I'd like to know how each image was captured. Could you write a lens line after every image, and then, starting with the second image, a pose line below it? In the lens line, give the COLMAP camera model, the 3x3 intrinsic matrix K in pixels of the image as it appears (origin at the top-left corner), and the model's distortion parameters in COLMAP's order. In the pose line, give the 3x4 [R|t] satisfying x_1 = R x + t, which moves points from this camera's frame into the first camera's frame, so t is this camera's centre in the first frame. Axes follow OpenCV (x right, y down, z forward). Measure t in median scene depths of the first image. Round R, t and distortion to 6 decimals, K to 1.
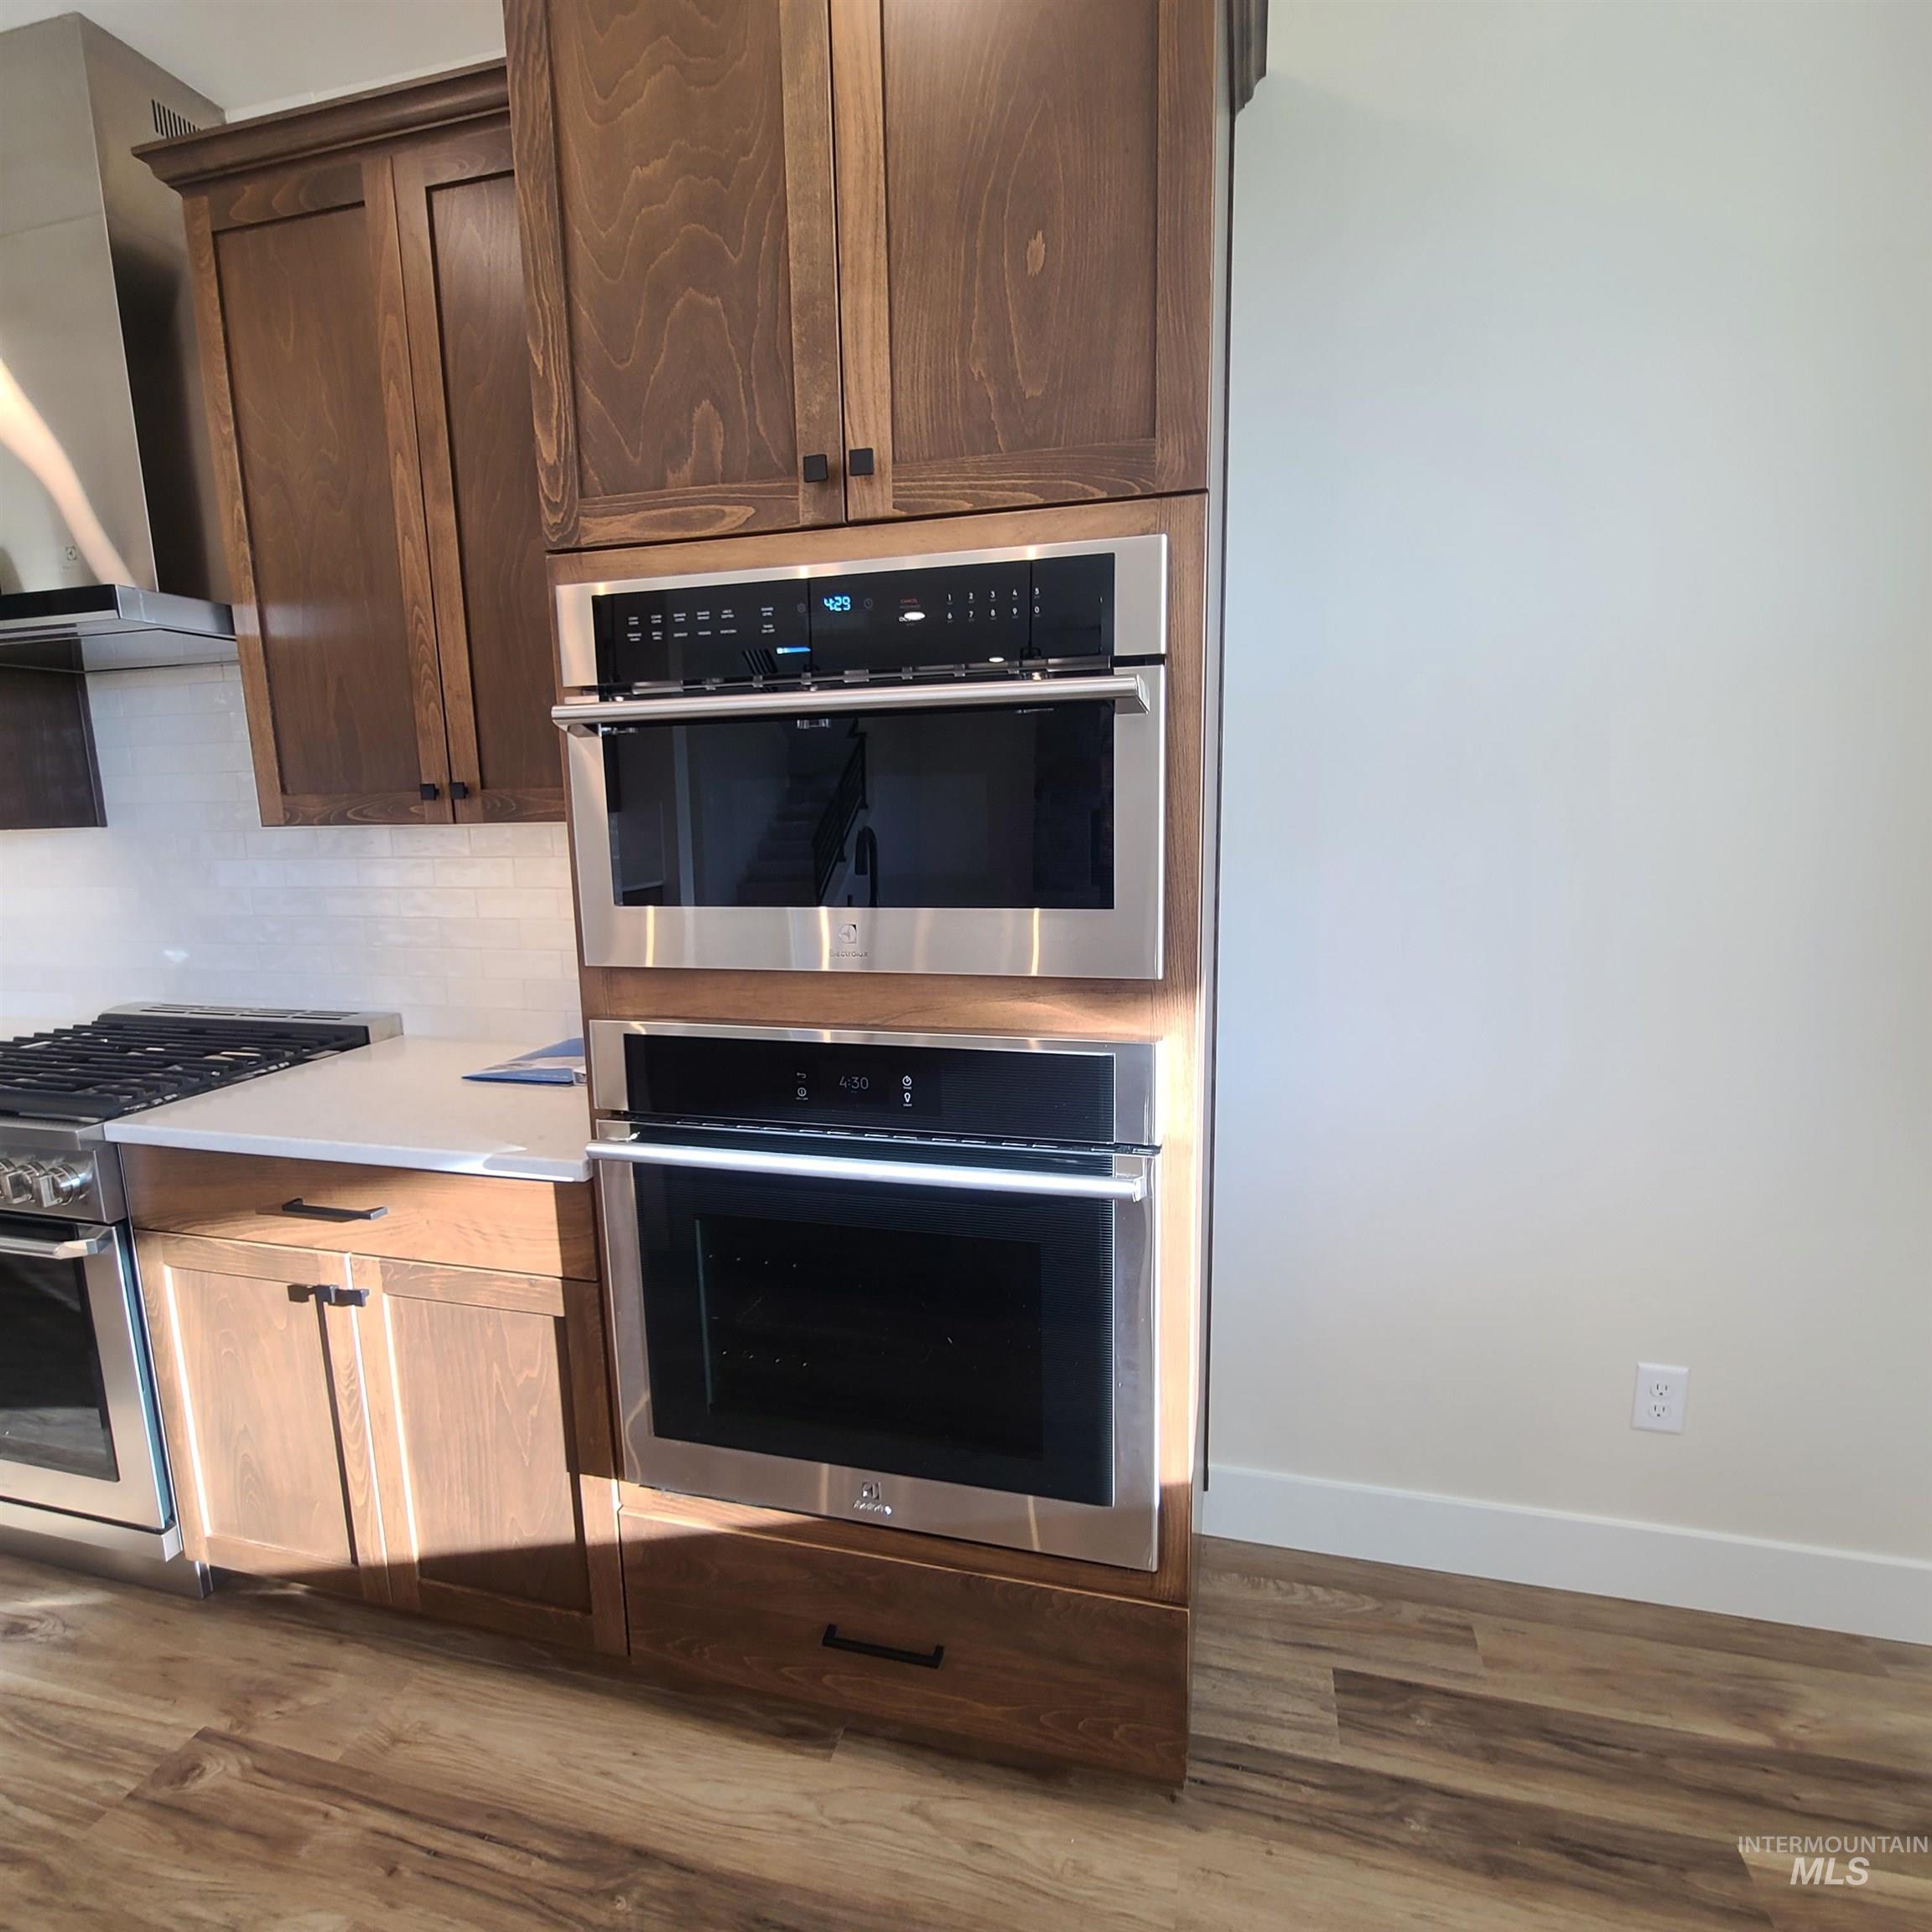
lens RADIAL K [[1064.2, 0, 962.6], [0, 1064.2, 970.5], [0, 0, 1]] dist [-0.002136, -0.000796]
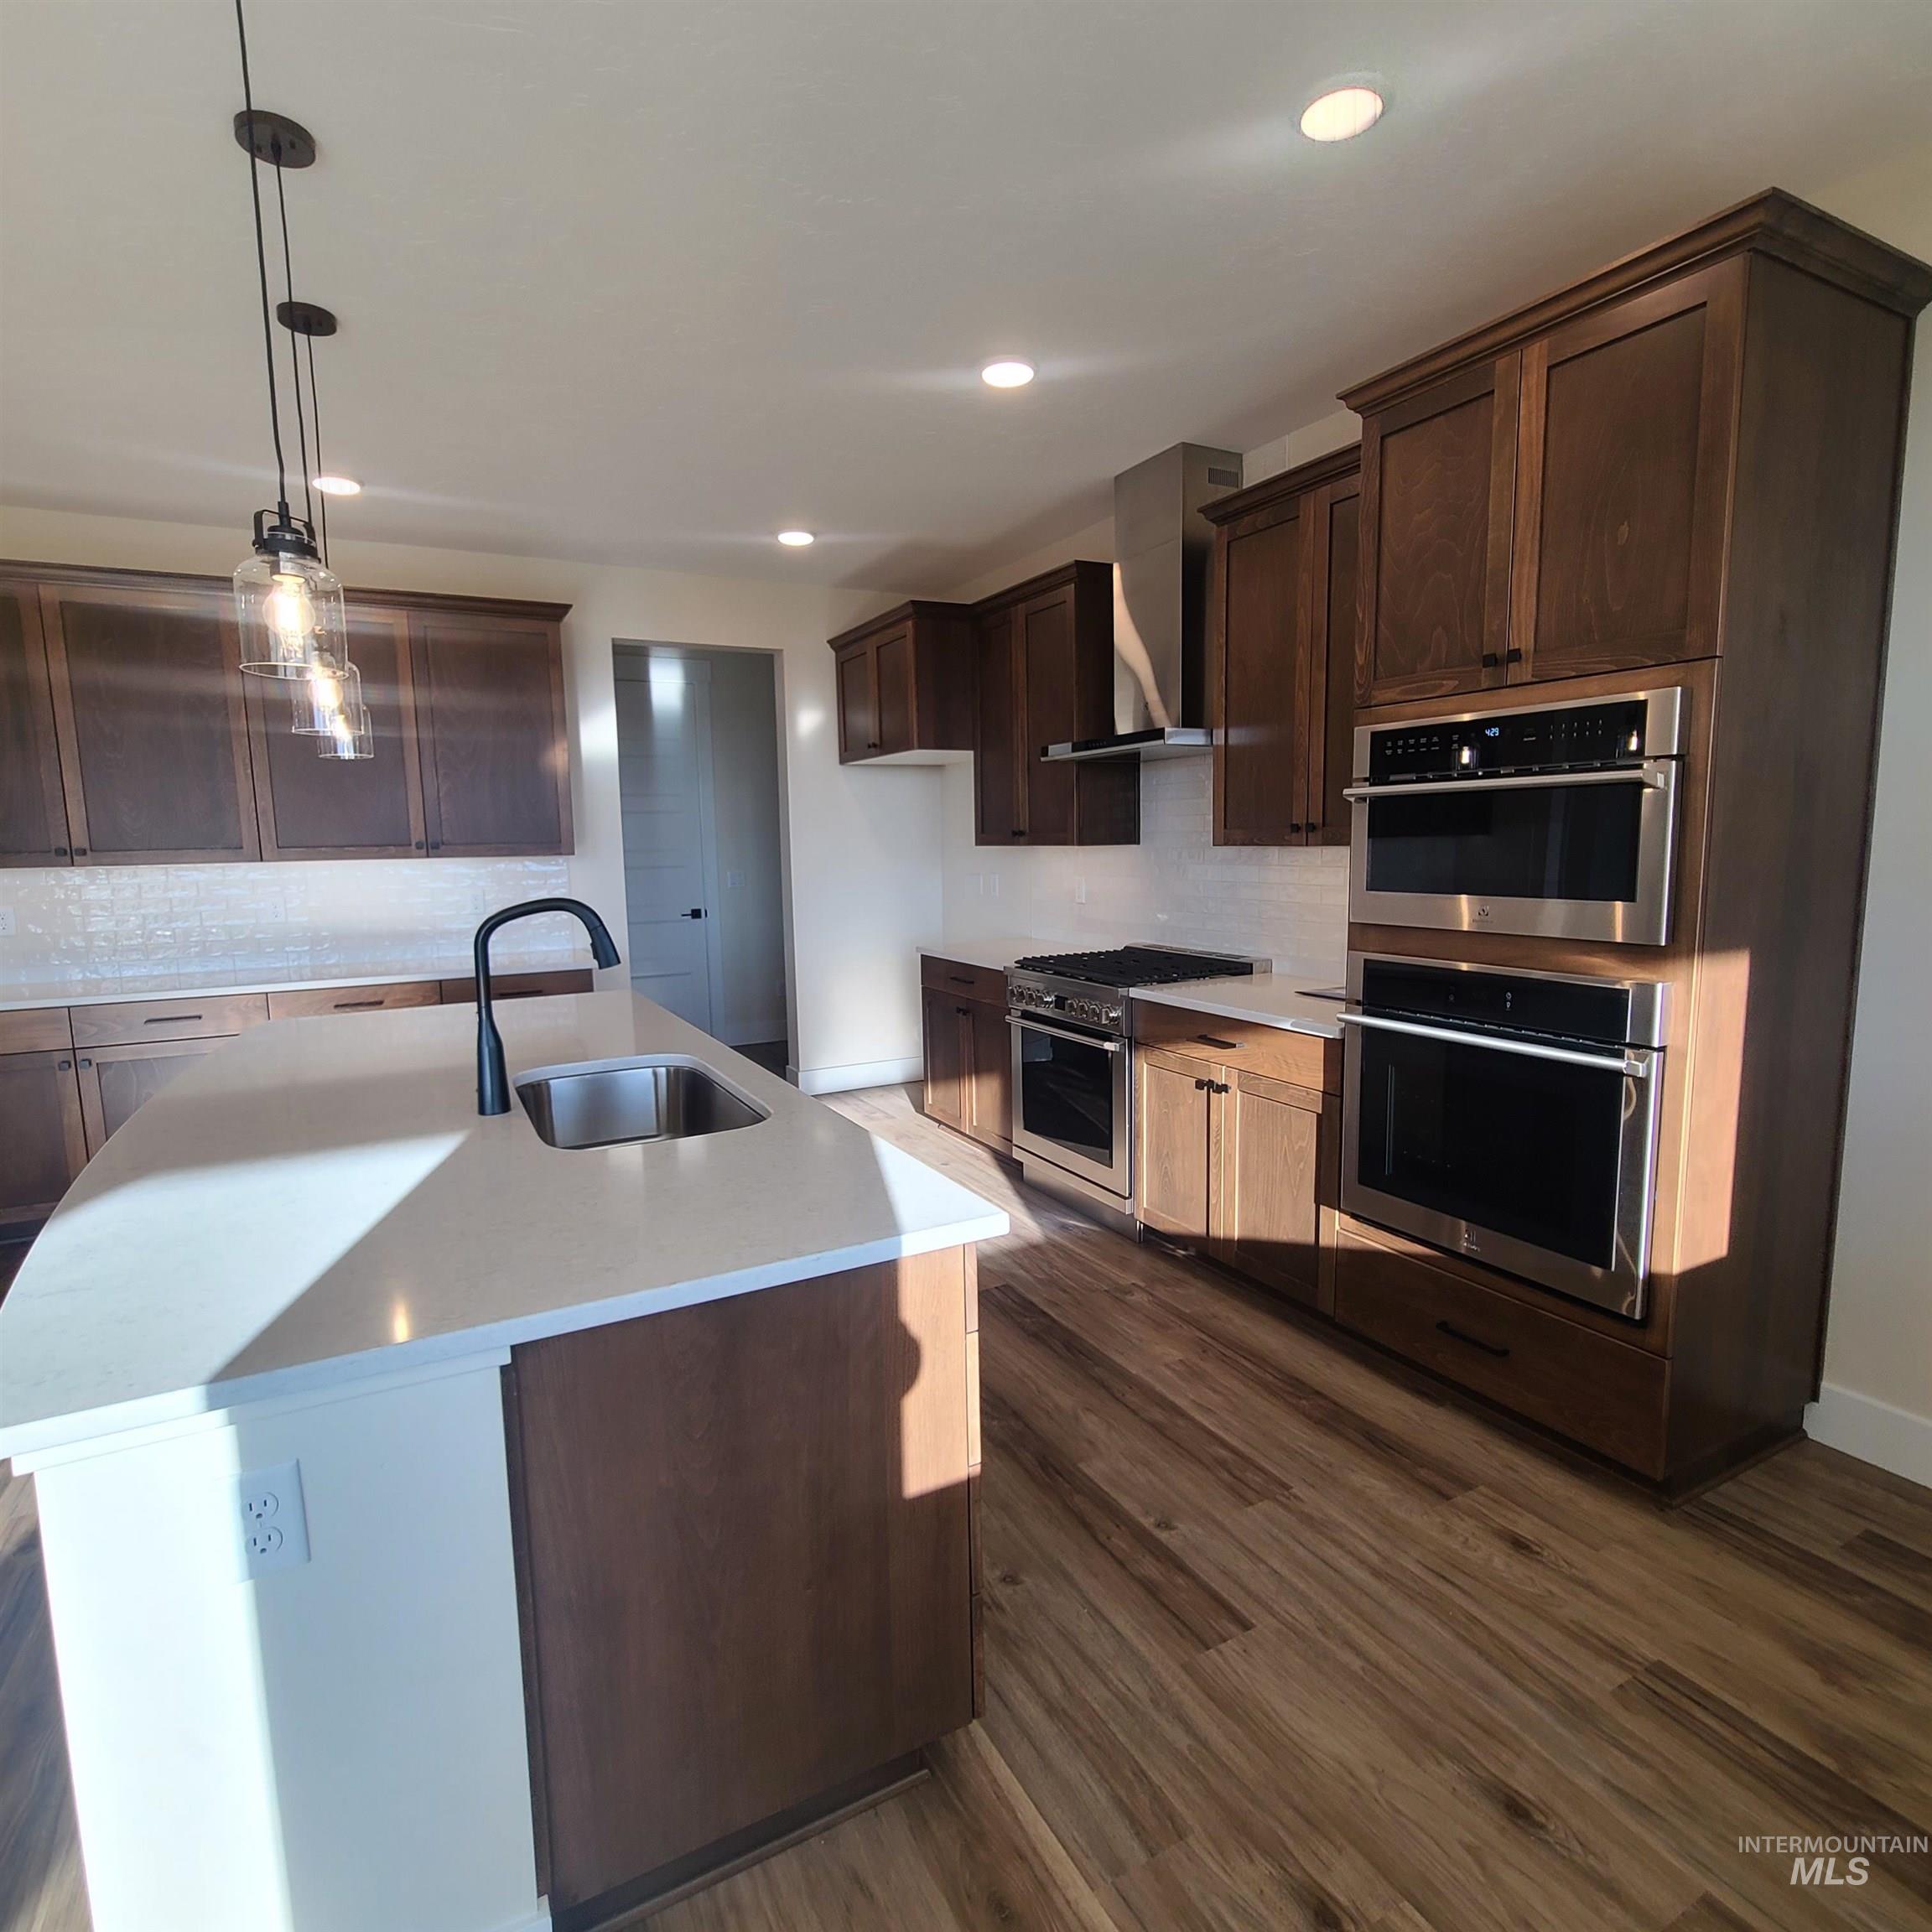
lens RADIAL K [[1064.2, 0, 955.4], [0, 1064.2, 969.9], [0, 0, 1]] dist [-0.002136, -0.000796]
pose [[0.685110, 0.098866, -0.721699, 0.481120], [-0.114396, 0.993056, 0.027443, 0.096880], [0.719401, 0.063758, 0.691663, -0.724065]]
